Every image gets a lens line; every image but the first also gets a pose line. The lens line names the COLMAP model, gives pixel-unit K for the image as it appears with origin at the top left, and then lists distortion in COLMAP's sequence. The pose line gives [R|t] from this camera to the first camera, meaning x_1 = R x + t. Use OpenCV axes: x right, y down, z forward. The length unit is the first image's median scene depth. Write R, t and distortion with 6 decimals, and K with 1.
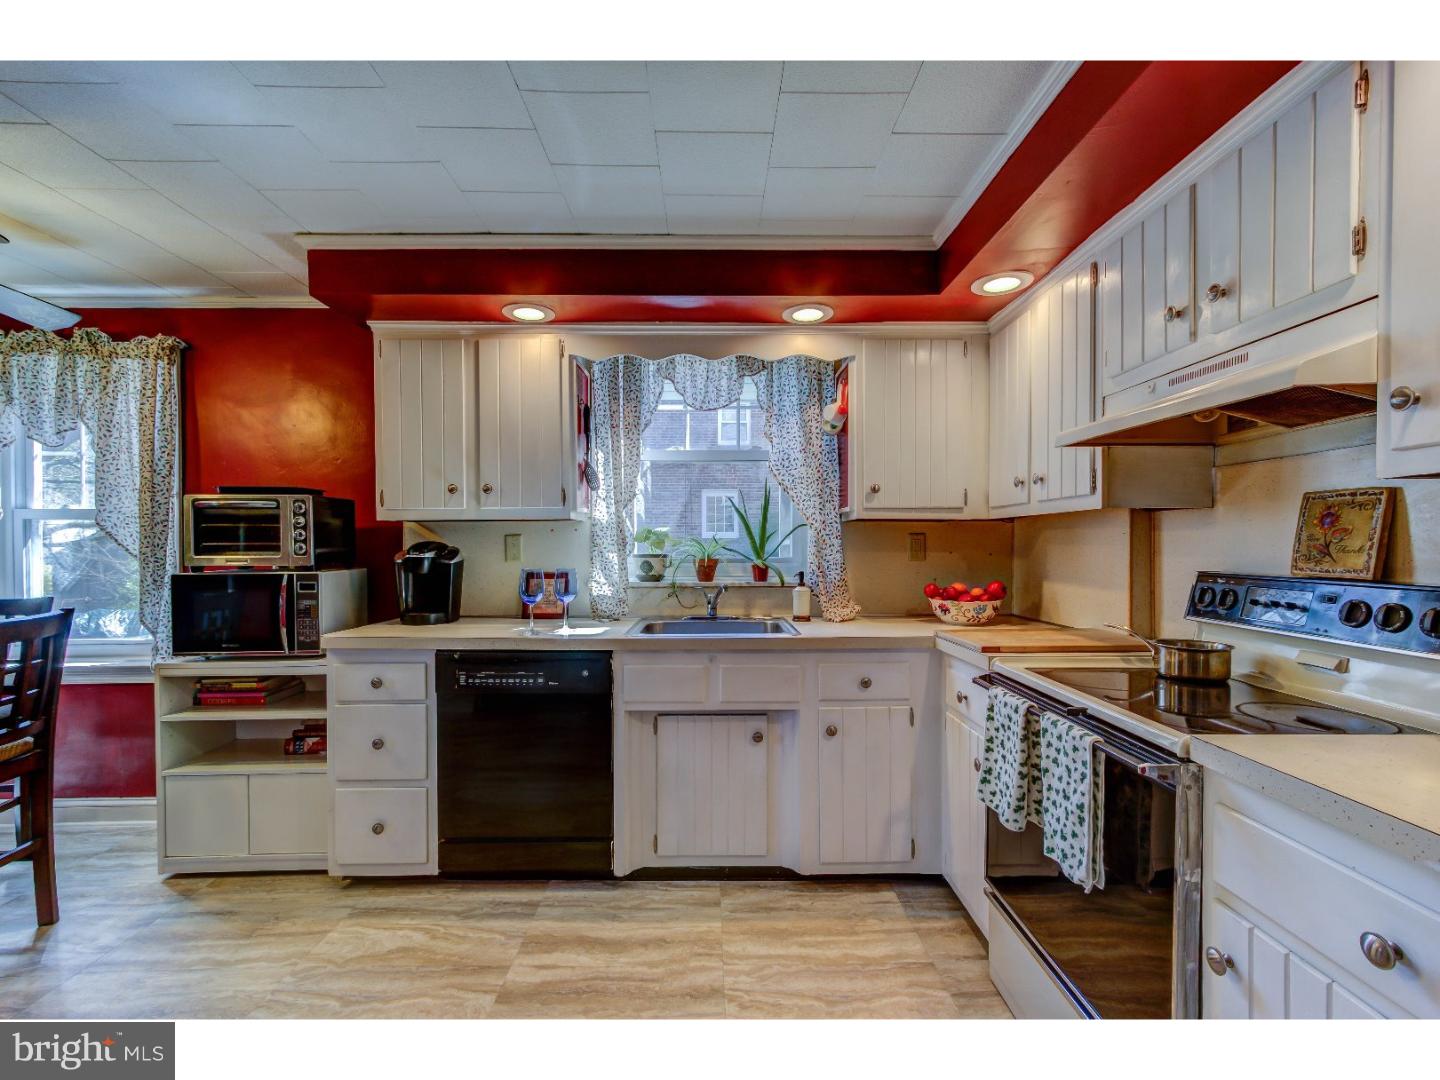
lens RADIAL K [[657.5, 0, 717.3], [0, 657.5, 551.1], [0, 0, 1]] dist [-0.003932, 0.005343]
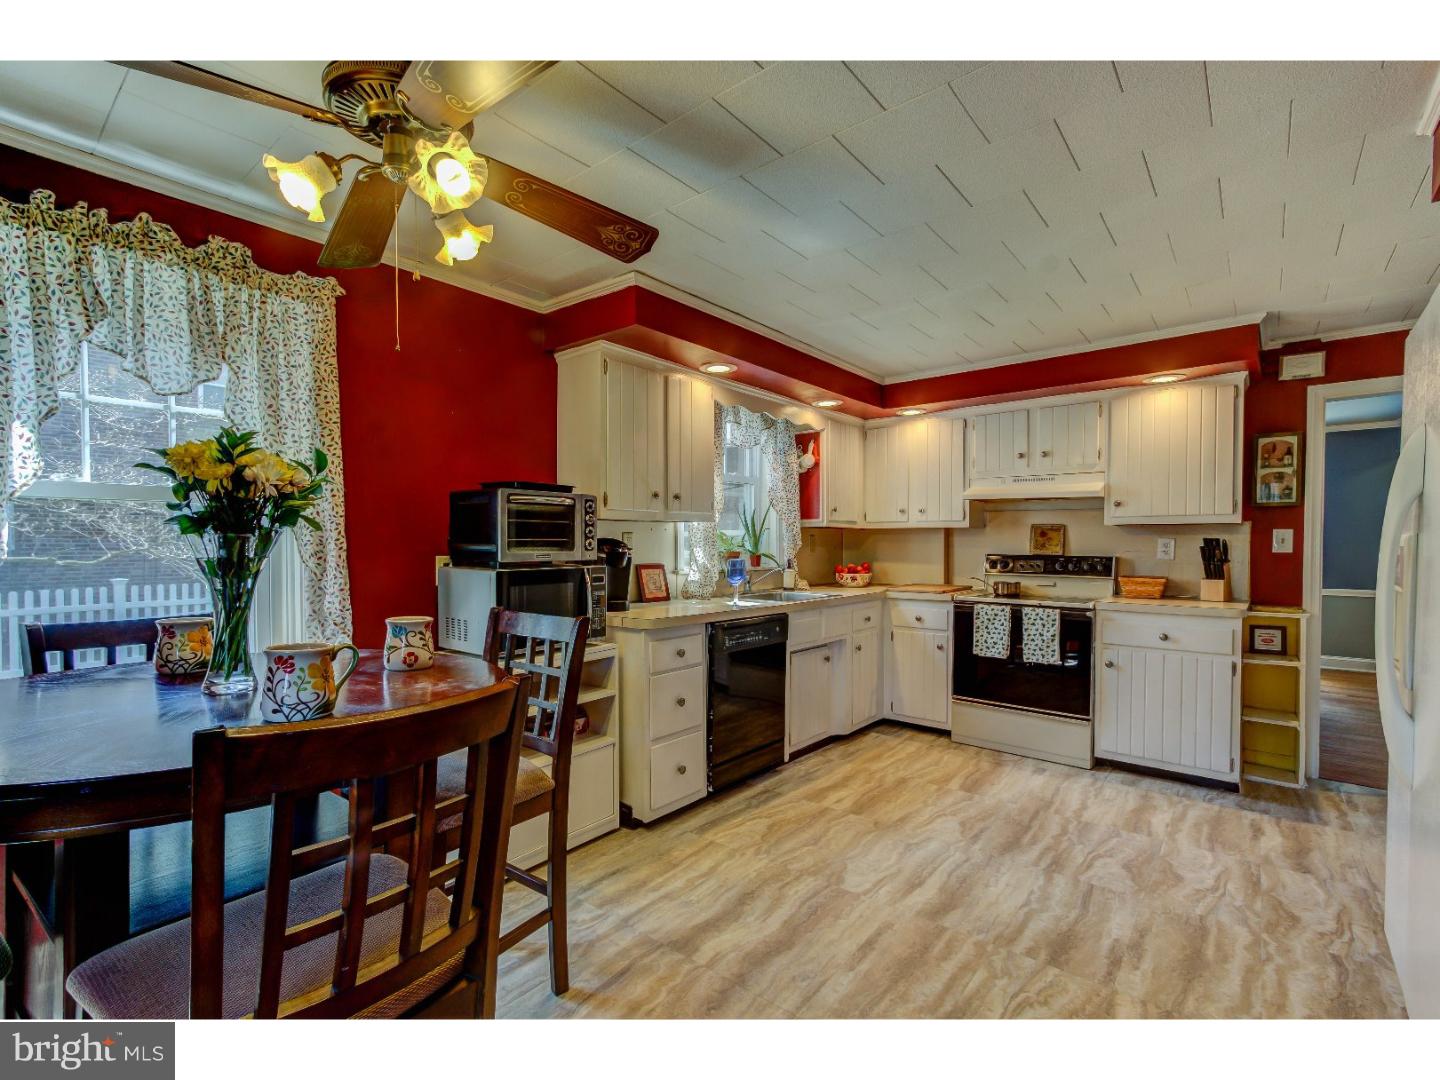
lens RADIAL K [[657.5, 0, 716.8], [0, 657.5, 555.4], [0, 0, 1]] dist [-0.003932, 0.005343]
pose [[0.650288, -0.011113, 0.759607, -1.354290], [0.003124, 0.999924, 0.011954, 0.002354], [-0.759682, -0.005401, 0.650273, 0.138271]]
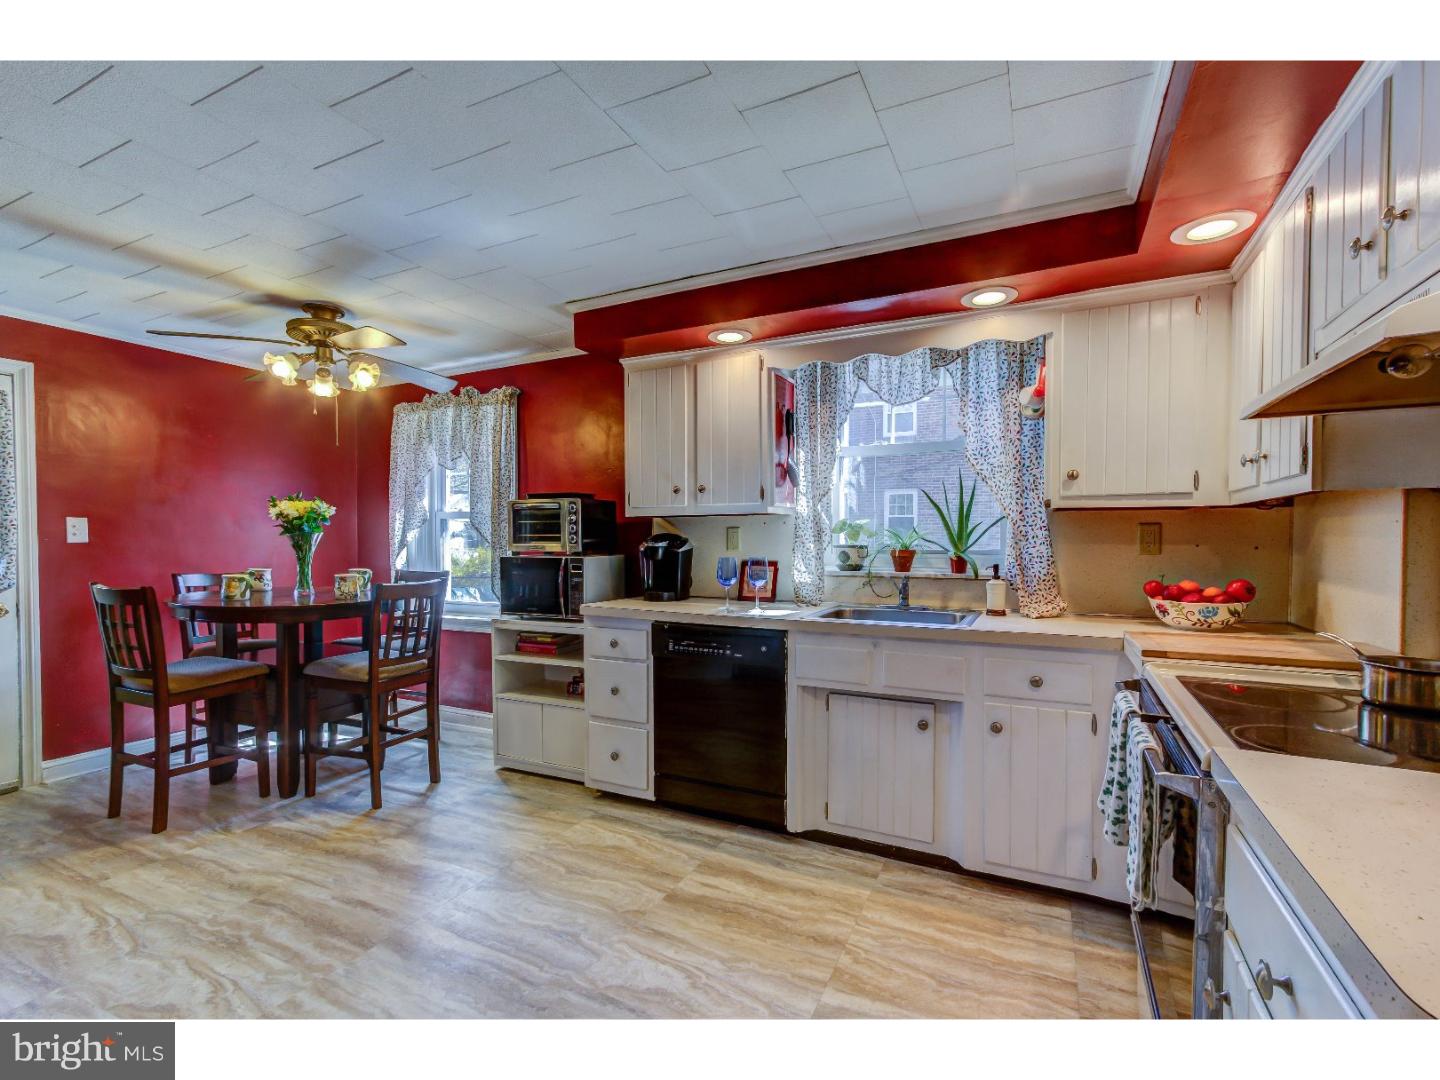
lens RADIAL K [[657.5, 0, 716.6], [0, 657.5, 551.4], [0, 0, 1]] dist [-0.003932, 0.005343]
pose [[0.888704, 0.011284, -0.458342, 0.238100], [-0.005691, 0.999892, 0.013583, 0.001939], [0.458446, -0.009463, 0.888672, -0.048121]]
